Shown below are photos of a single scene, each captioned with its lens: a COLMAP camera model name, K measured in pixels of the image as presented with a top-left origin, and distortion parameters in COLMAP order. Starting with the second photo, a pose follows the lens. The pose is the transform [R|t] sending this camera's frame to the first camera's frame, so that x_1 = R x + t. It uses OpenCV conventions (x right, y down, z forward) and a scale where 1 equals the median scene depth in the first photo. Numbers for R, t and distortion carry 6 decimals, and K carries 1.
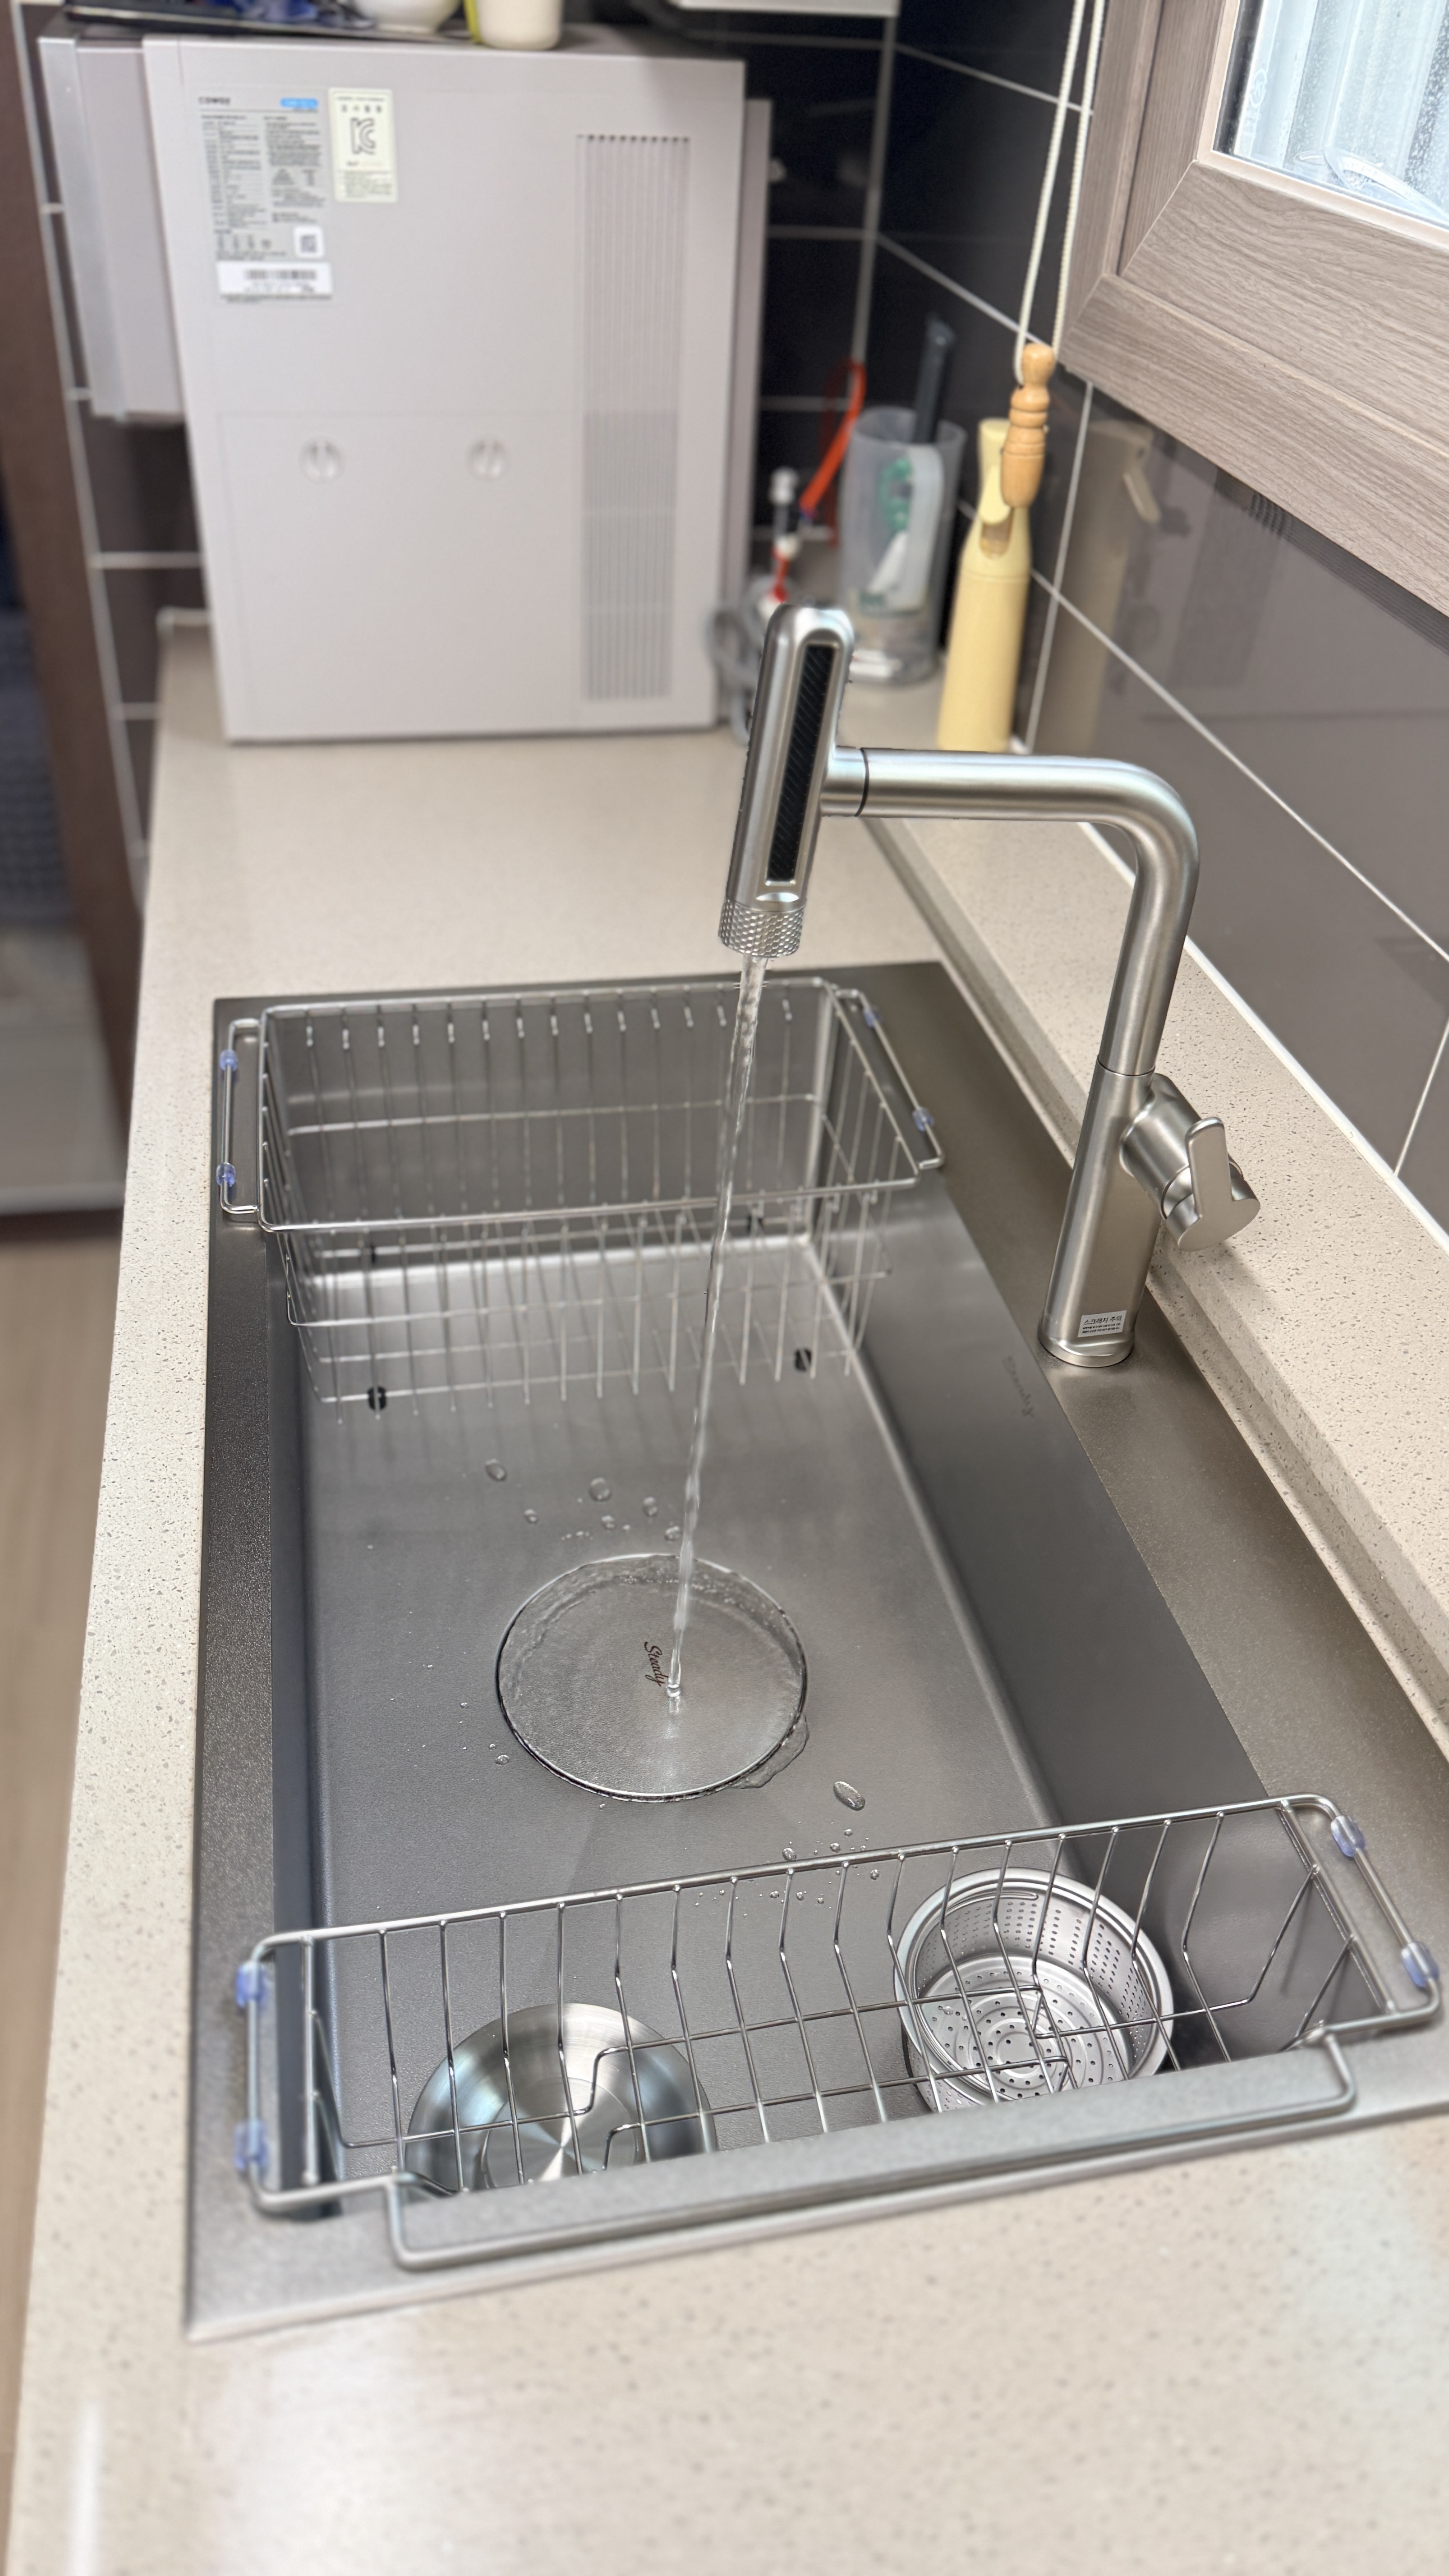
lens RADIAL K [[1862.5, 0, 724.0], [0, 1862.5, 1315.4], [0, 0, 1]] dist [0.015373, -0.032345]
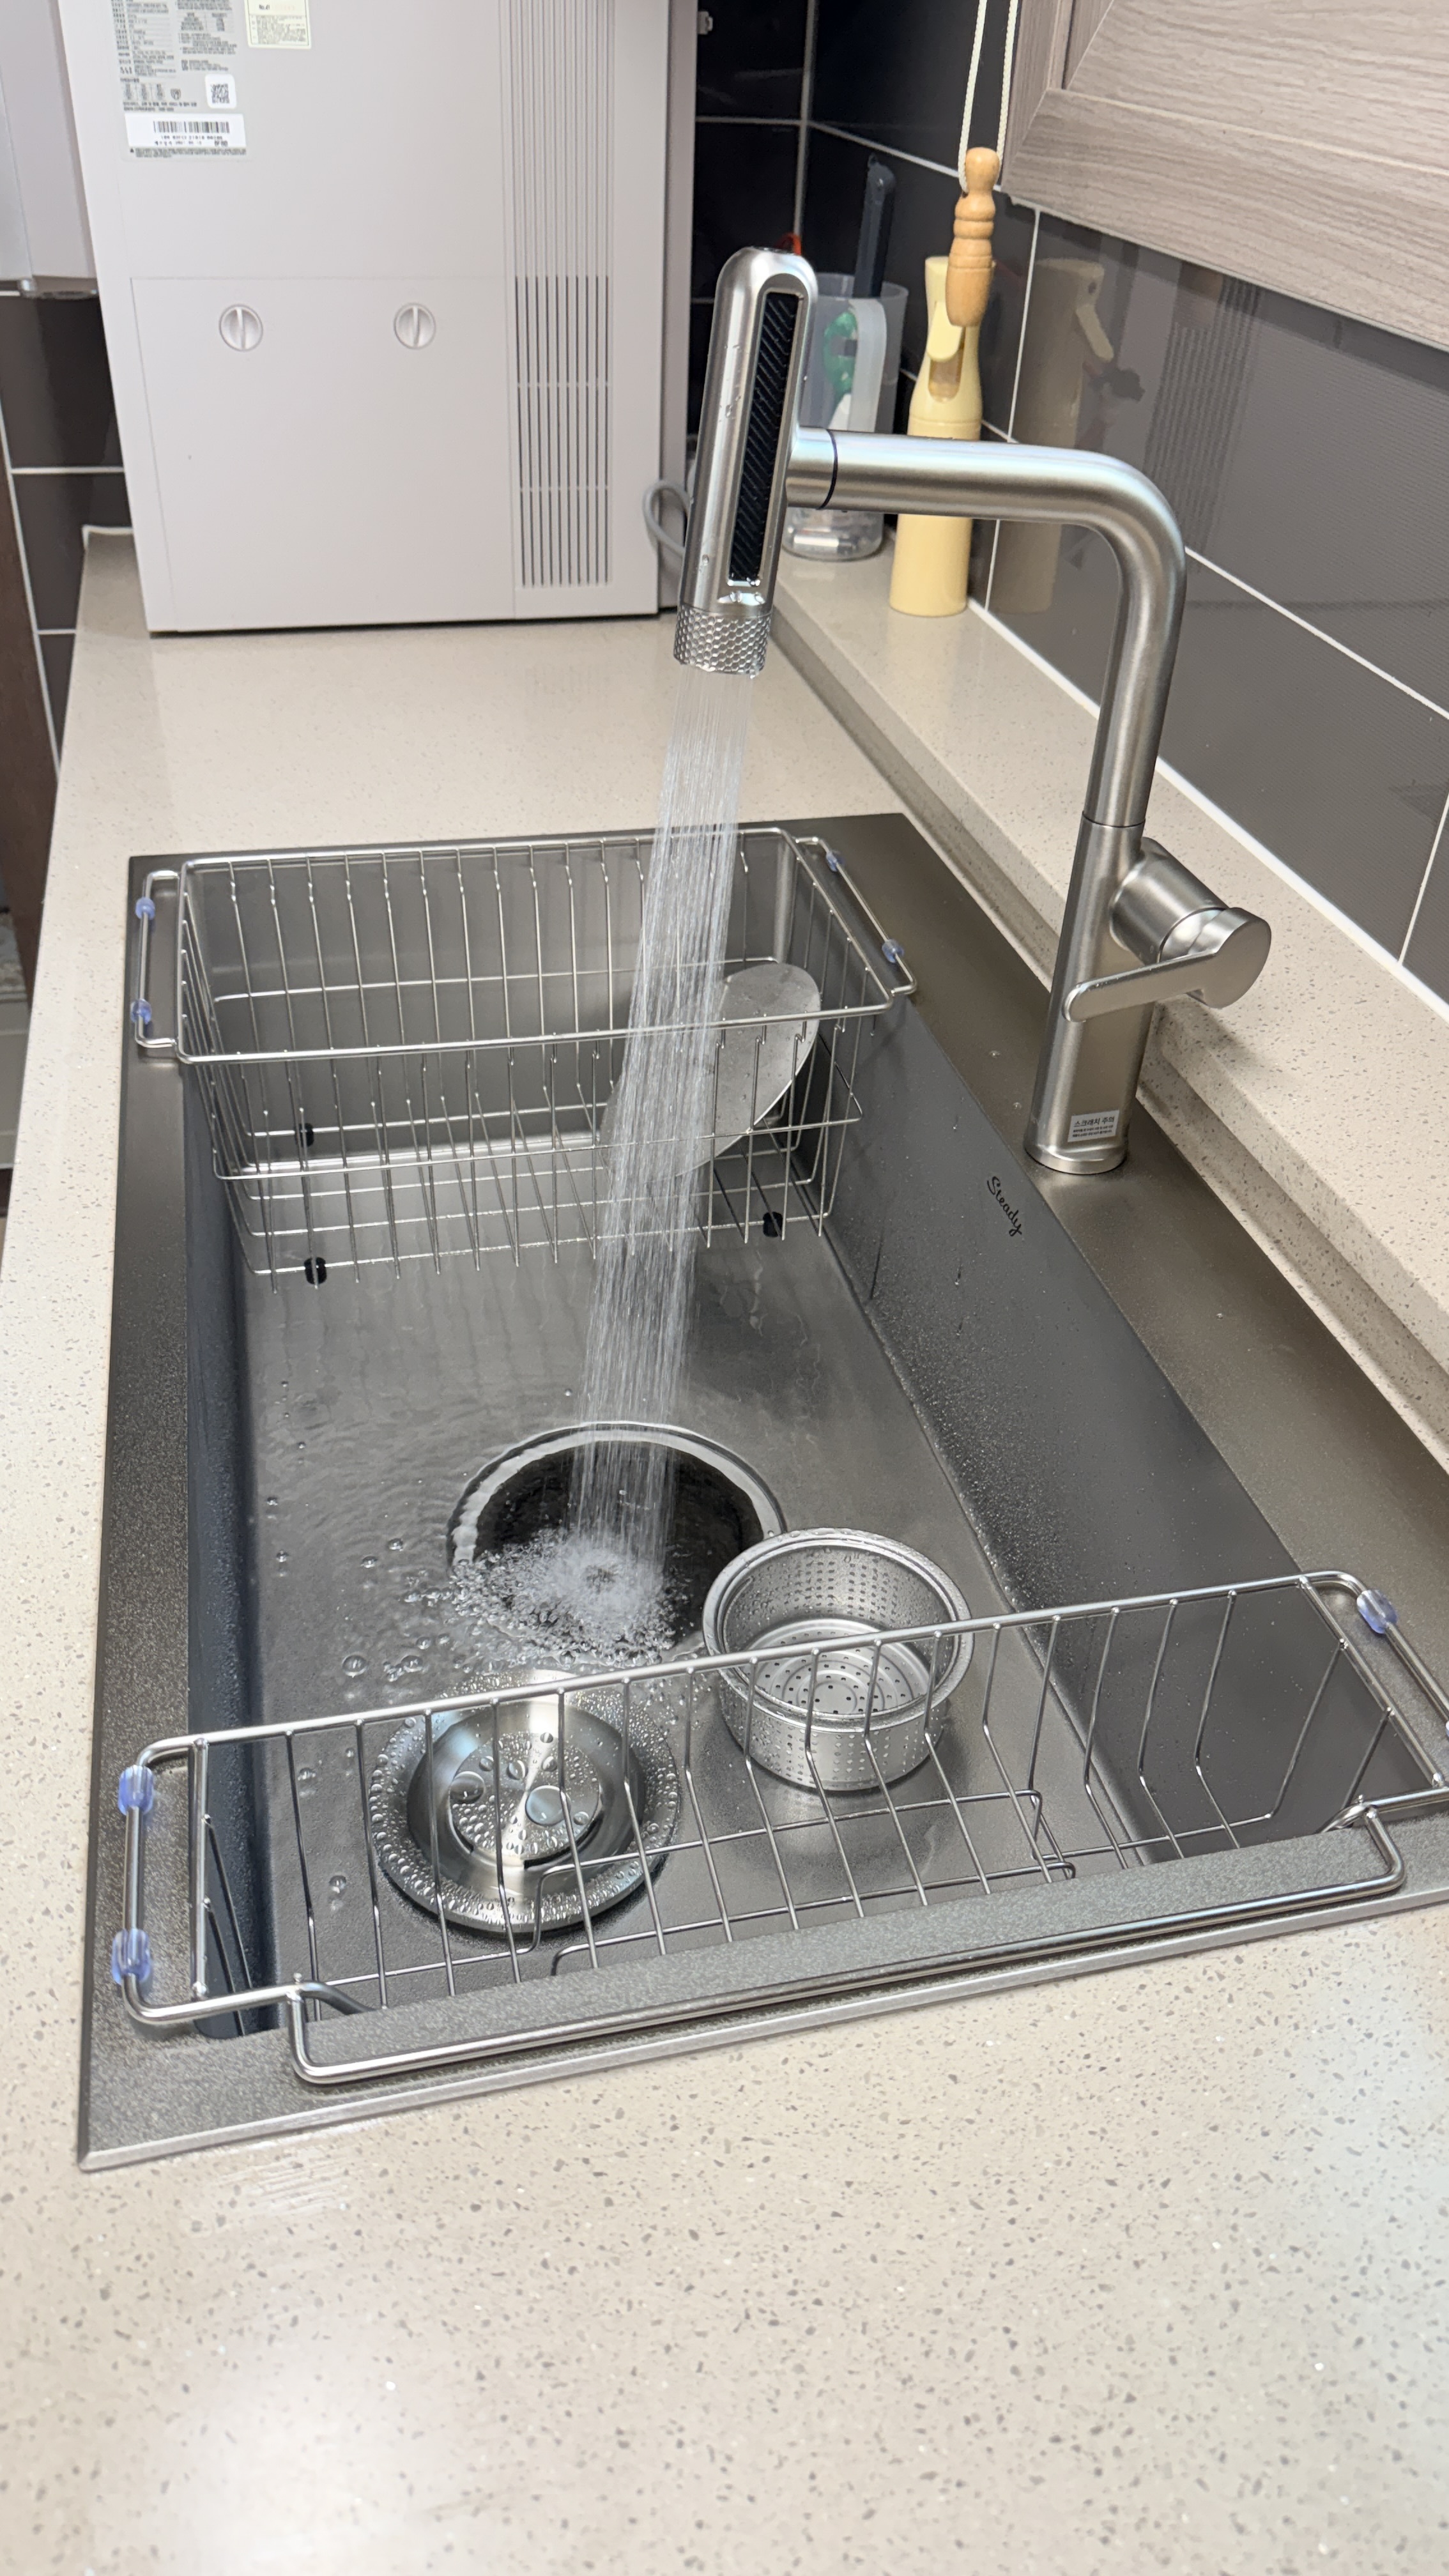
lens RADIAL K [[1862.5, 0, 729.2], [0, 1862.5, 1305.2], [0, 0, 1]] dist [0.015373, -0.032345]
pose [[0.999343, -0.029478, 0.021075, -0.000102], [0.030181, 0.998971, -0.033854, 0.113042], [-0.020055, 0.034468, 0.999205, 0.078216]]
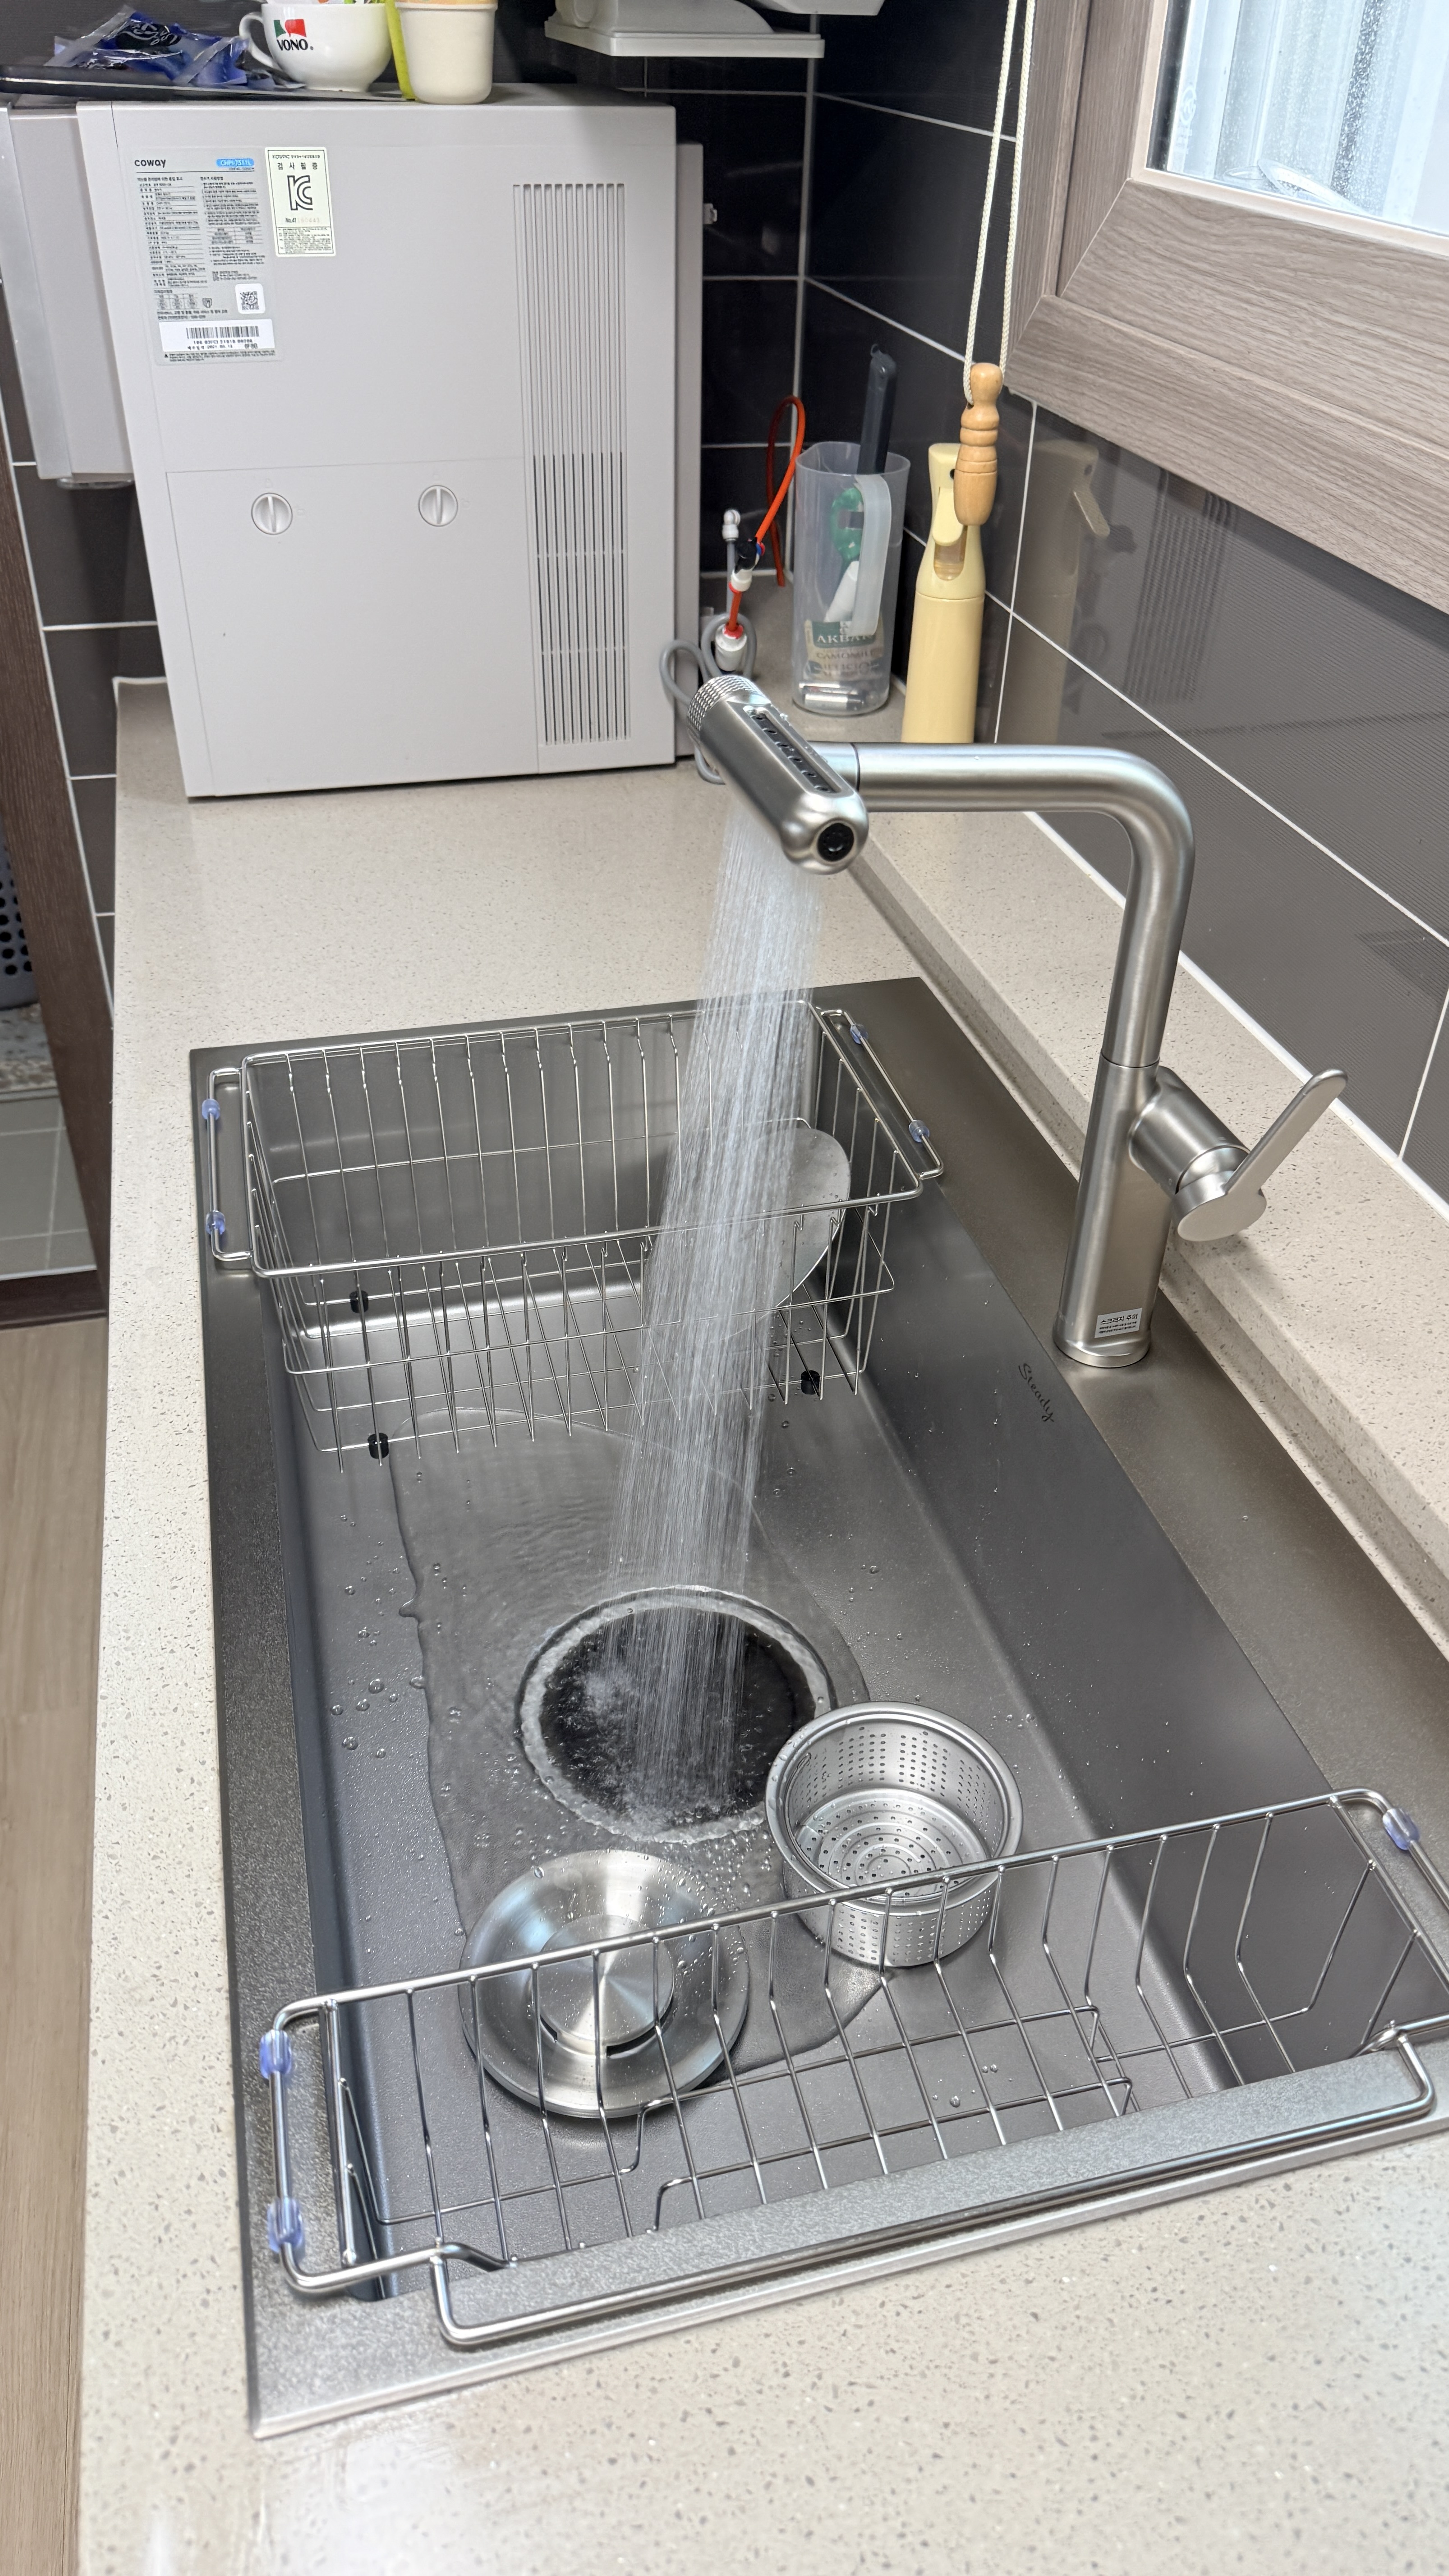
lens RADIAL K [[1862.5, 0, 742.9], [0, 1862.5, 1290.4], [0, 0, 1]] dist [0.015373, -0.032345]
pose [[0.998050, -0.054816, 0.029864, -0.022626], [0.056034, 0.997562, -0.041602, 0.016128], [-0.027511, 0.043194, 0.998688, 0.019198]]
